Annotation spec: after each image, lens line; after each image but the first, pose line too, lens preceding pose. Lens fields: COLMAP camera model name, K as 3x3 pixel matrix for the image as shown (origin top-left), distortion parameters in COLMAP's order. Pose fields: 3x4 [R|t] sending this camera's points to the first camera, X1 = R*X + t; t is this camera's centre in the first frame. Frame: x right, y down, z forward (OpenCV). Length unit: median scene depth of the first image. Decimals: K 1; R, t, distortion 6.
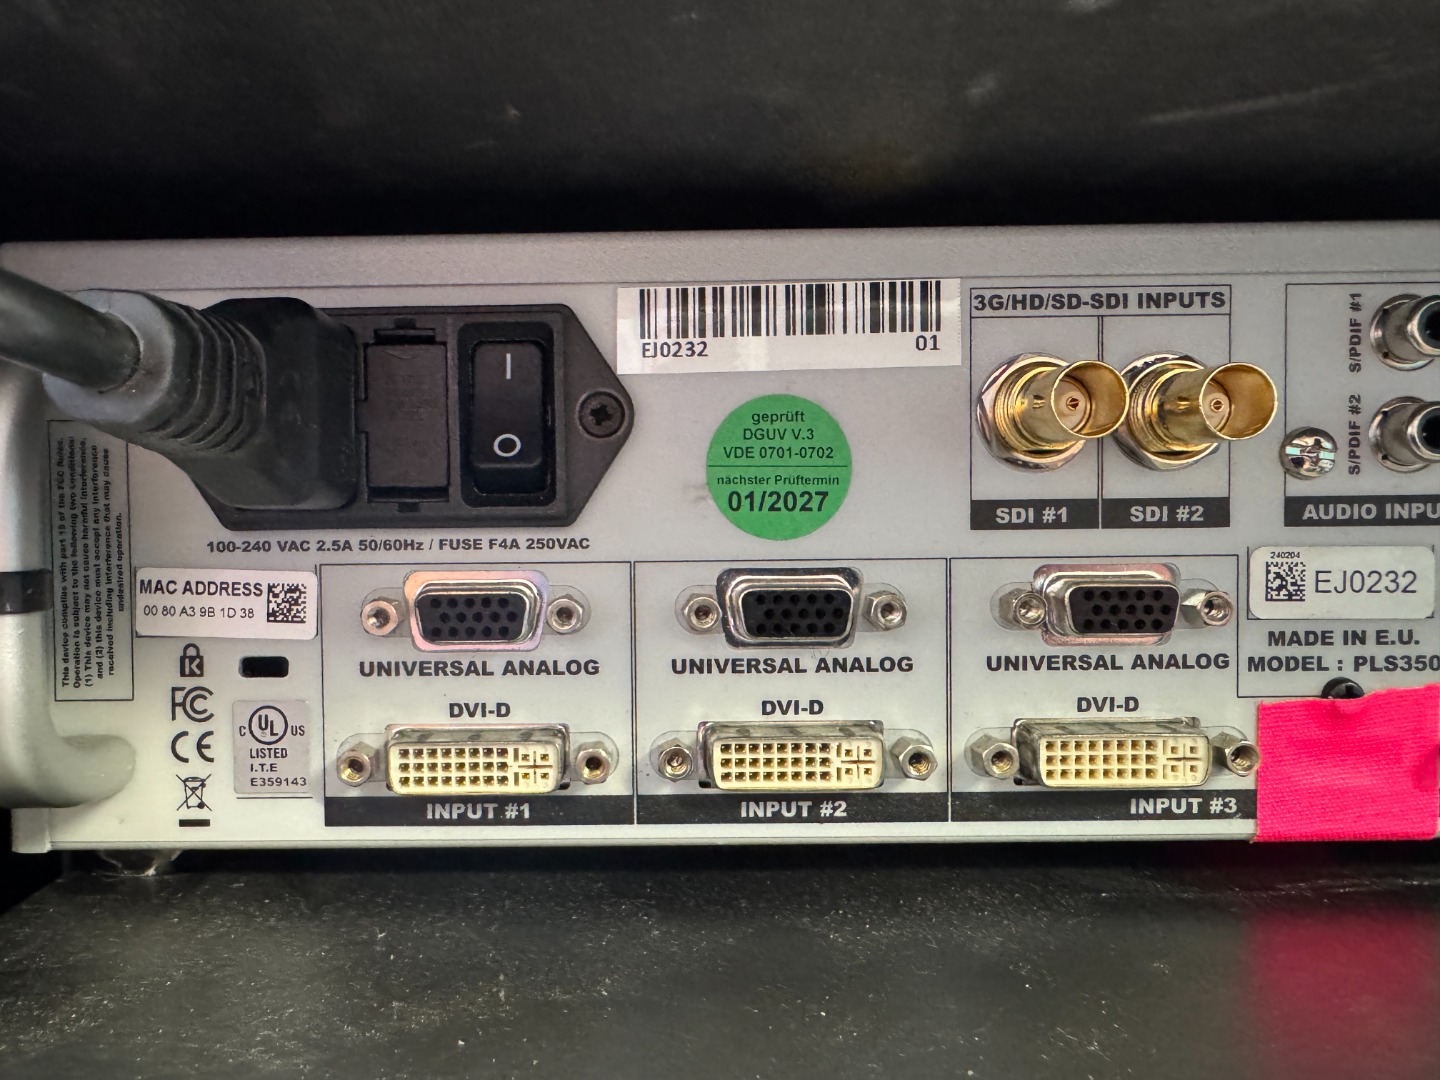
lens RADIAL K [[989.3, 0, 717.4], [0, 989.3, 555.1], [0, 0, 1]] dist [-0.000884, -0.000773]
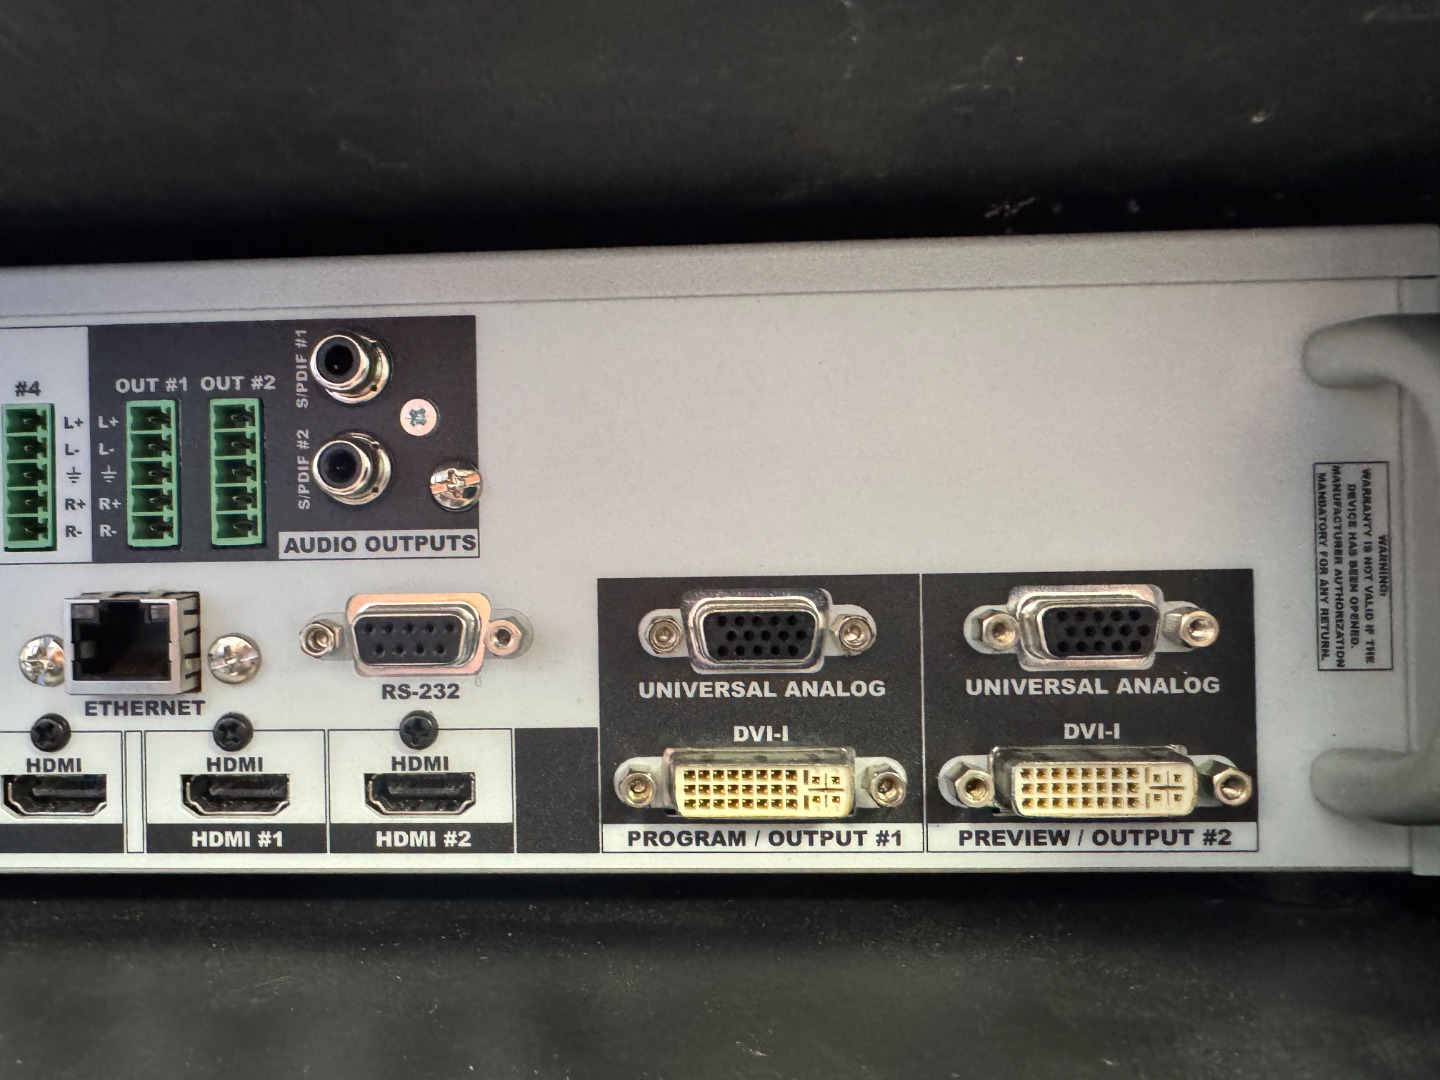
lens RADIAL K [[1015.6, 0, 720.0], [0, 1015.6, 540.0], [0, 0, 1]] dist [-0.004778, -0.002099]
pose [[0.999501, -0.003724, -0.031353, 0.933015], [0.002662, 0.999423, -0.033871, -0.011649], [0.031461, 0.033771, 0.998934, -0.017406]]
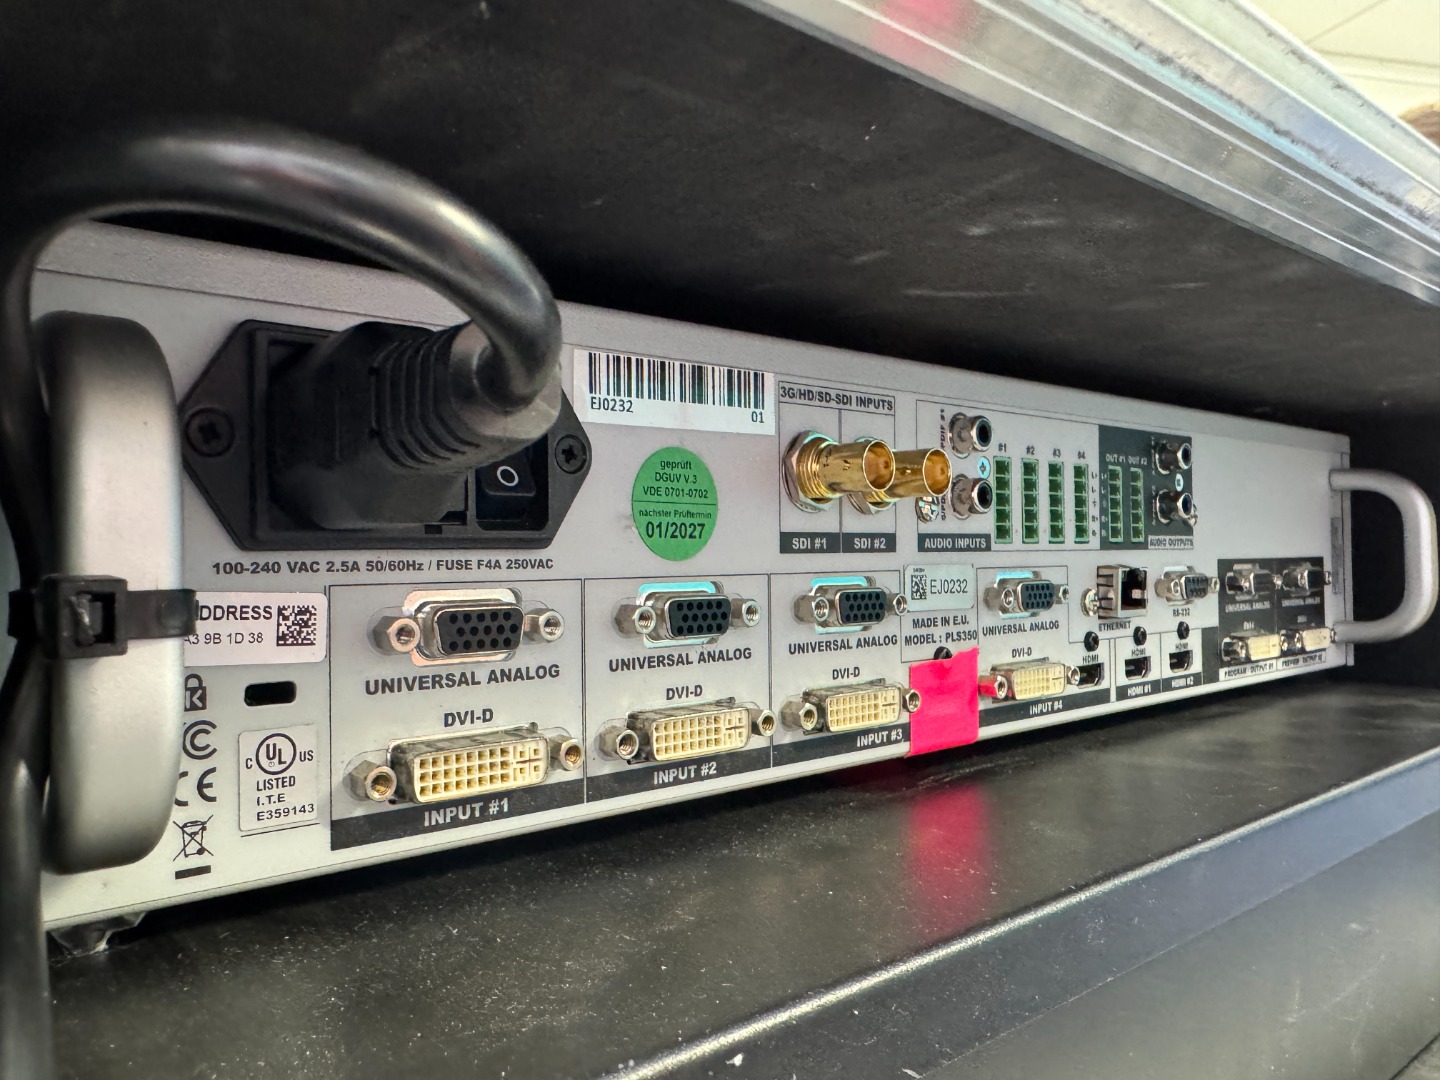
lens RADIAL K [[959.5, 0, 720.0], [0, 959.5, 540.0], [0, 0, 1]] dist [0.002416, -0.001344]
pose [[0.784482, 0.012376, 0.620028, -0.658524], [0.014815, 0.999142, -0.038688, 0.006698], [-0.619975, 0.039536, 0.783625, -0.004180]]
